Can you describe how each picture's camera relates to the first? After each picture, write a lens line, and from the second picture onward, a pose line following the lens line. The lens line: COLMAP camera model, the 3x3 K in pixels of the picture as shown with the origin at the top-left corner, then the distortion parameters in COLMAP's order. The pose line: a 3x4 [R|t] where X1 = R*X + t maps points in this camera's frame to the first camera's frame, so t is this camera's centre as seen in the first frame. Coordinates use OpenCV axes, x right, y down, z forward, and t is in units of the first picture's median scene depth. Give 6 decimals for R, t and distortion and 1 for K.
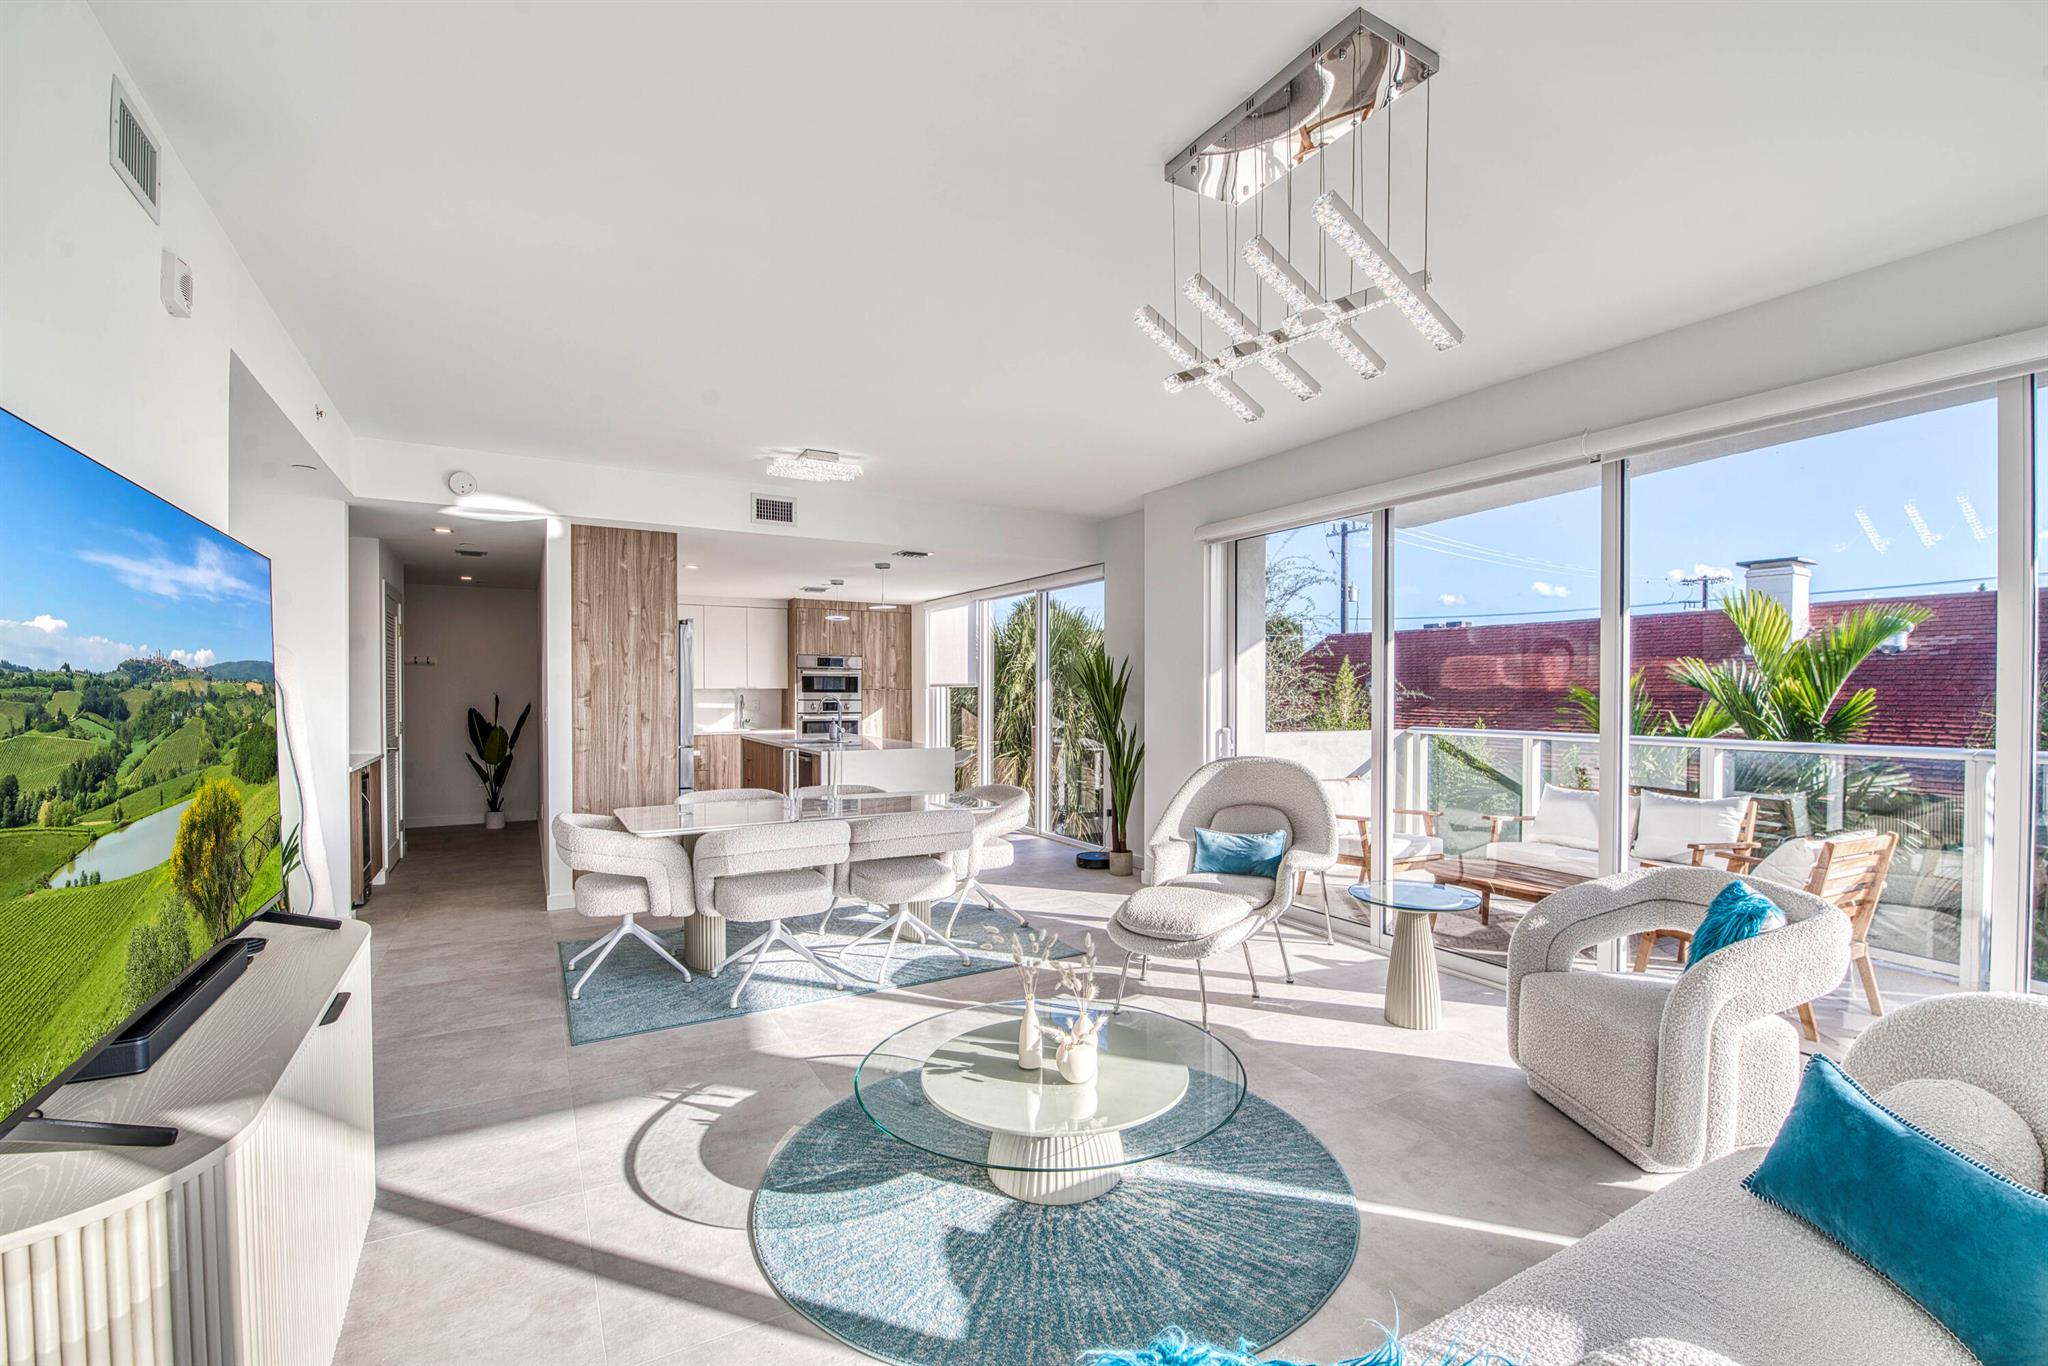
lens RADIAL K [[887.6, 0, 1048.0], [0, 887.6, 699.1], [0, 0, 1]] dist [0.001283, -0.010769]
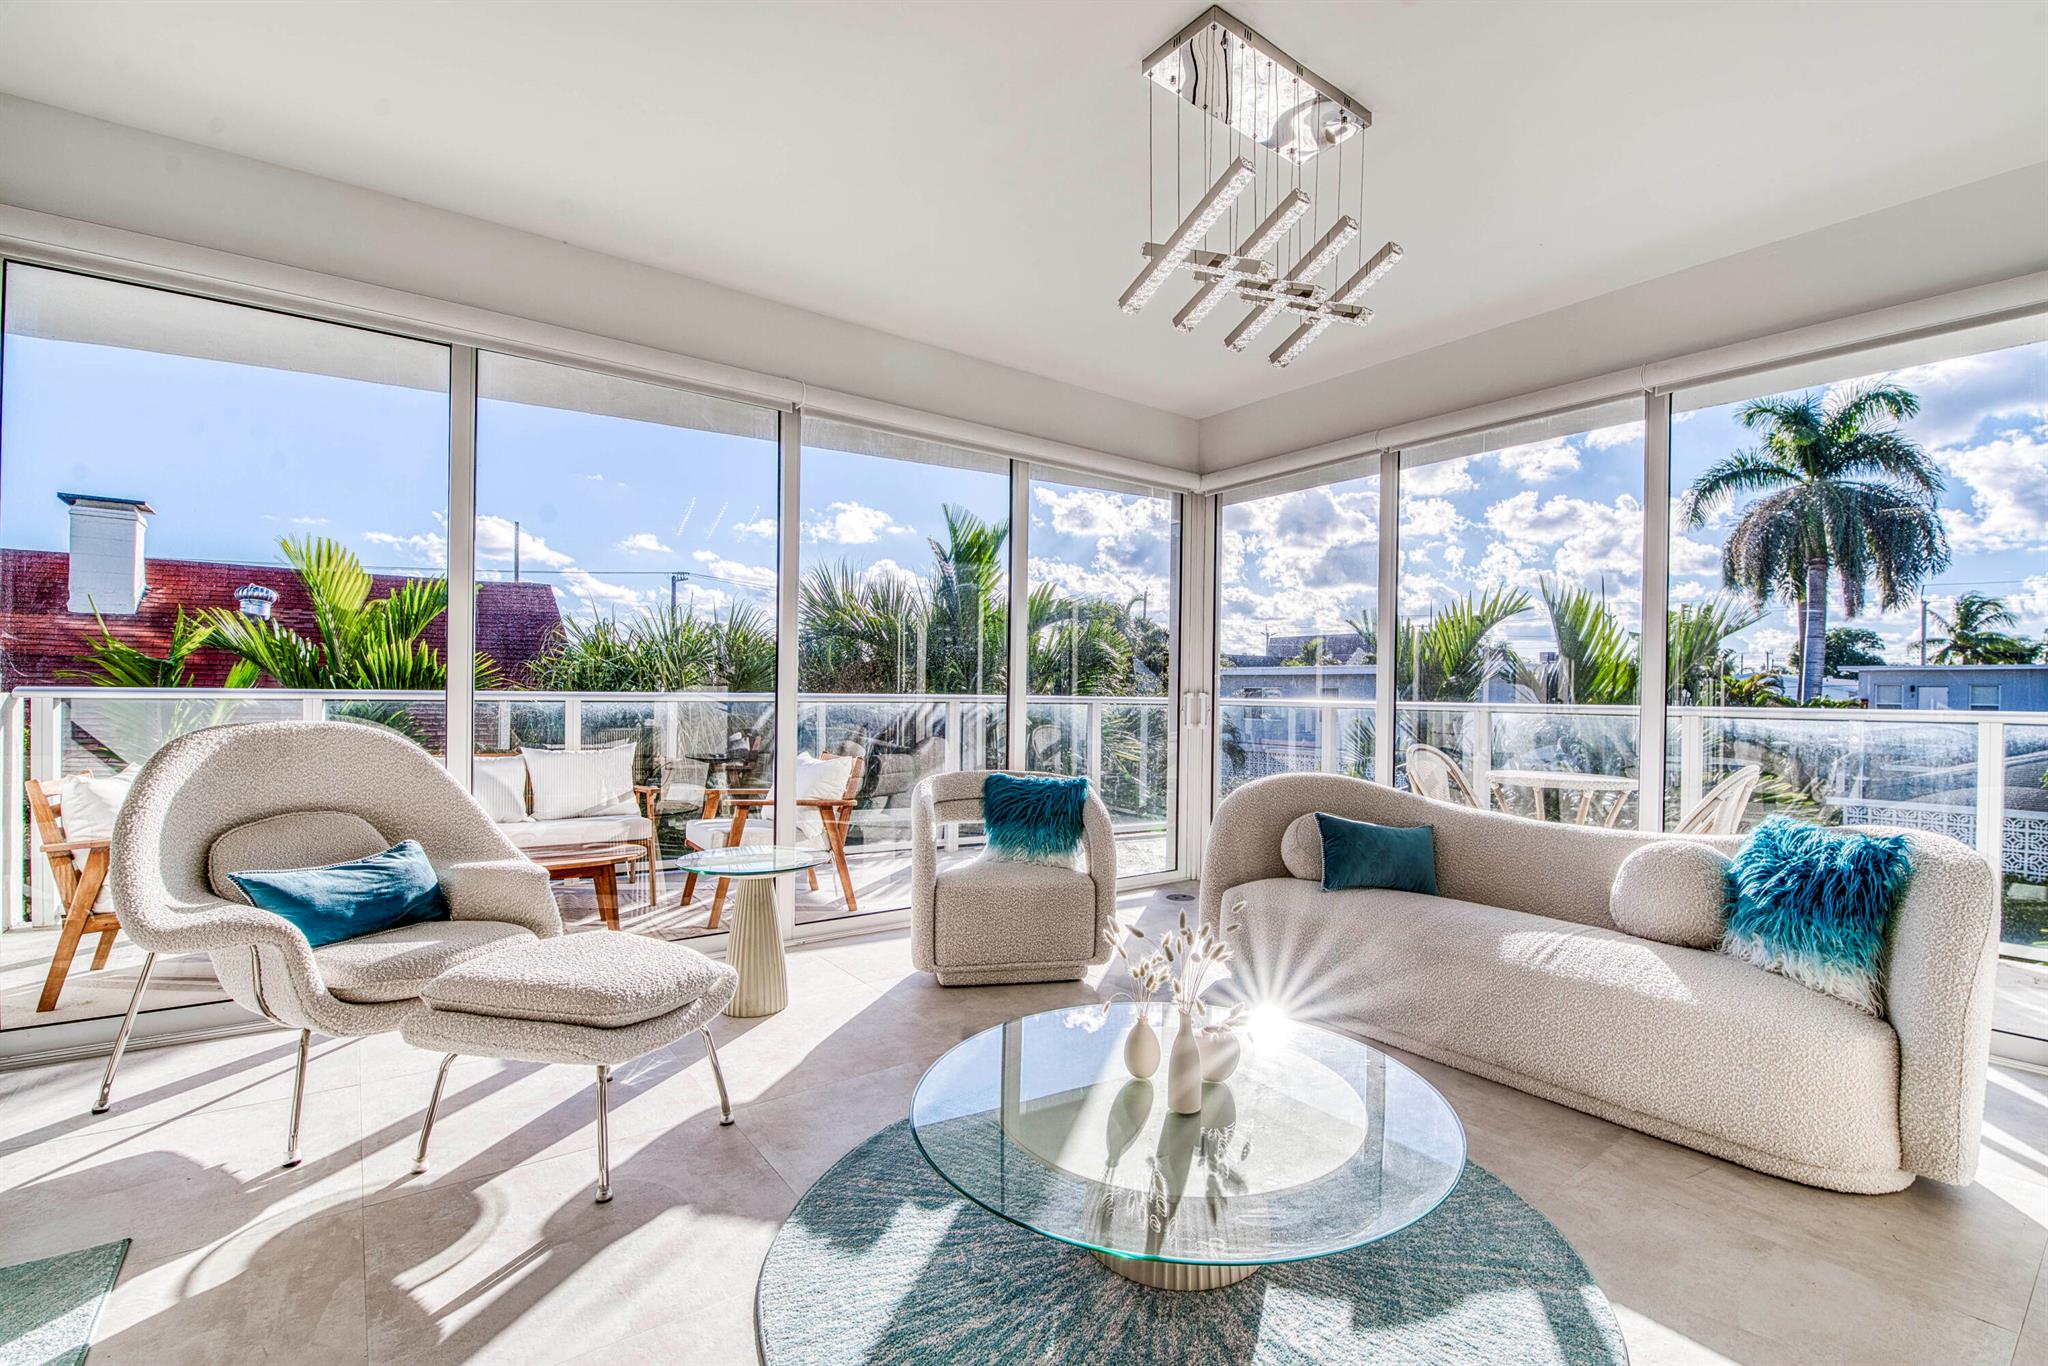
lens RADIAL K [[905.3, 0, 1085.8], [0, 905.3, 711.0], [0, 0, 1]] dist [-0.001047, -0.011641]
pose [[-0.137686, -0.019560, 0.990283, -0.304131], [-0.009707, 0.999784, 0.018398, 0.037070], [-0.990428, -0.007079, -0.137846, 0.506436]]
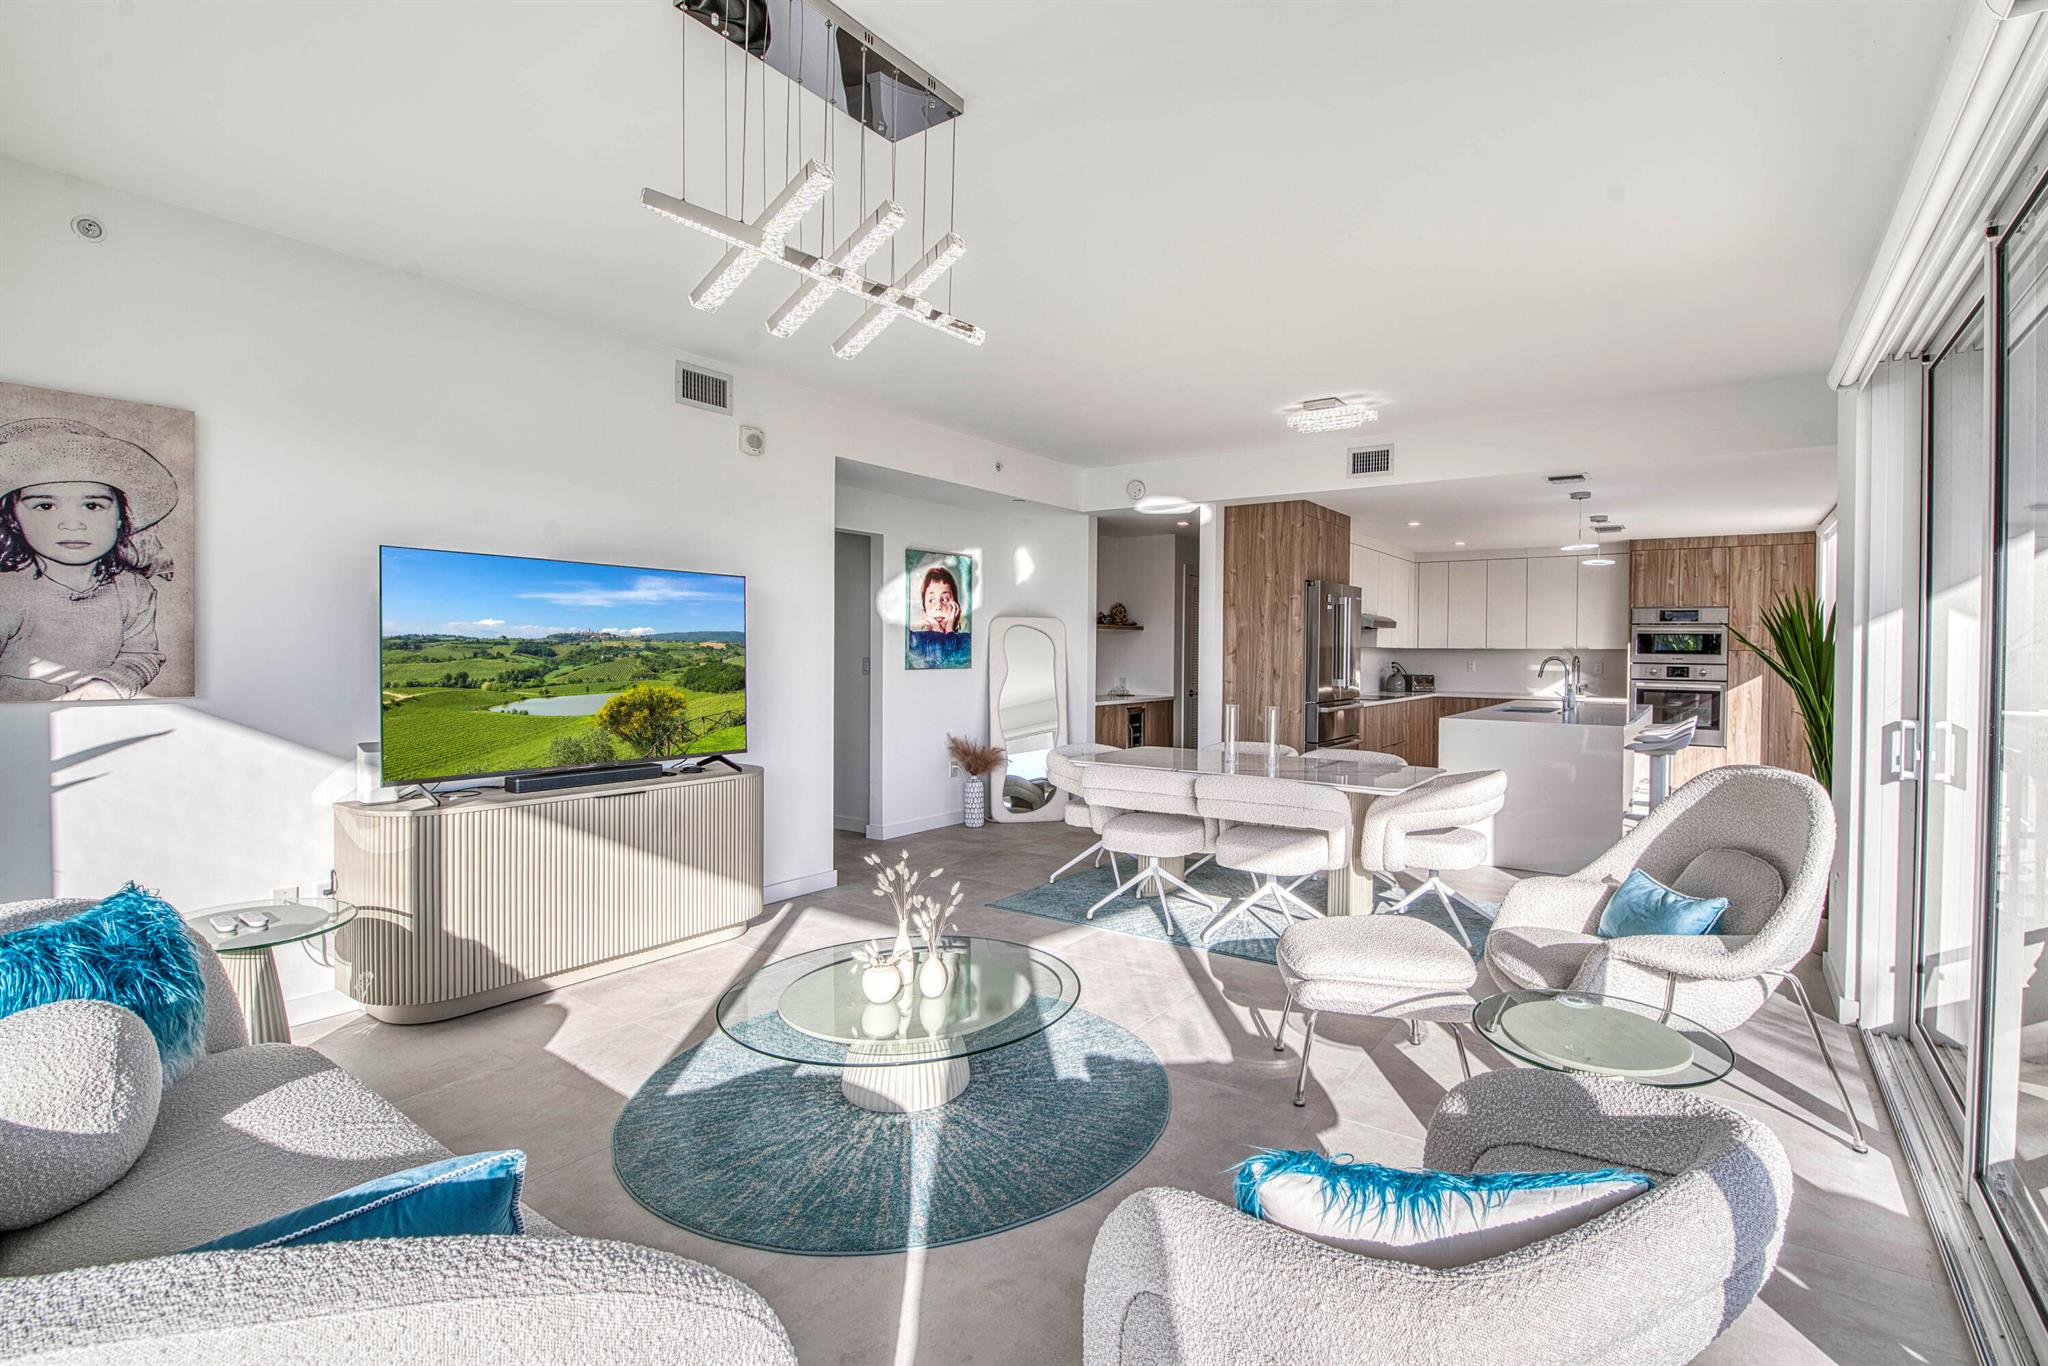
lens RADIAL K [[918.9, 0, 1056.7], [0, 918.9, 669.3], [0, 0, 1]] dist [-0.049174, 0.000503]
pose [[0.394839, 0.020087, -0.918531, 0.471866], [-0.012748, 0.999785, 0.016384, -0.000423], [0.918662, 0.005240, 0.395010, 0.308868]]
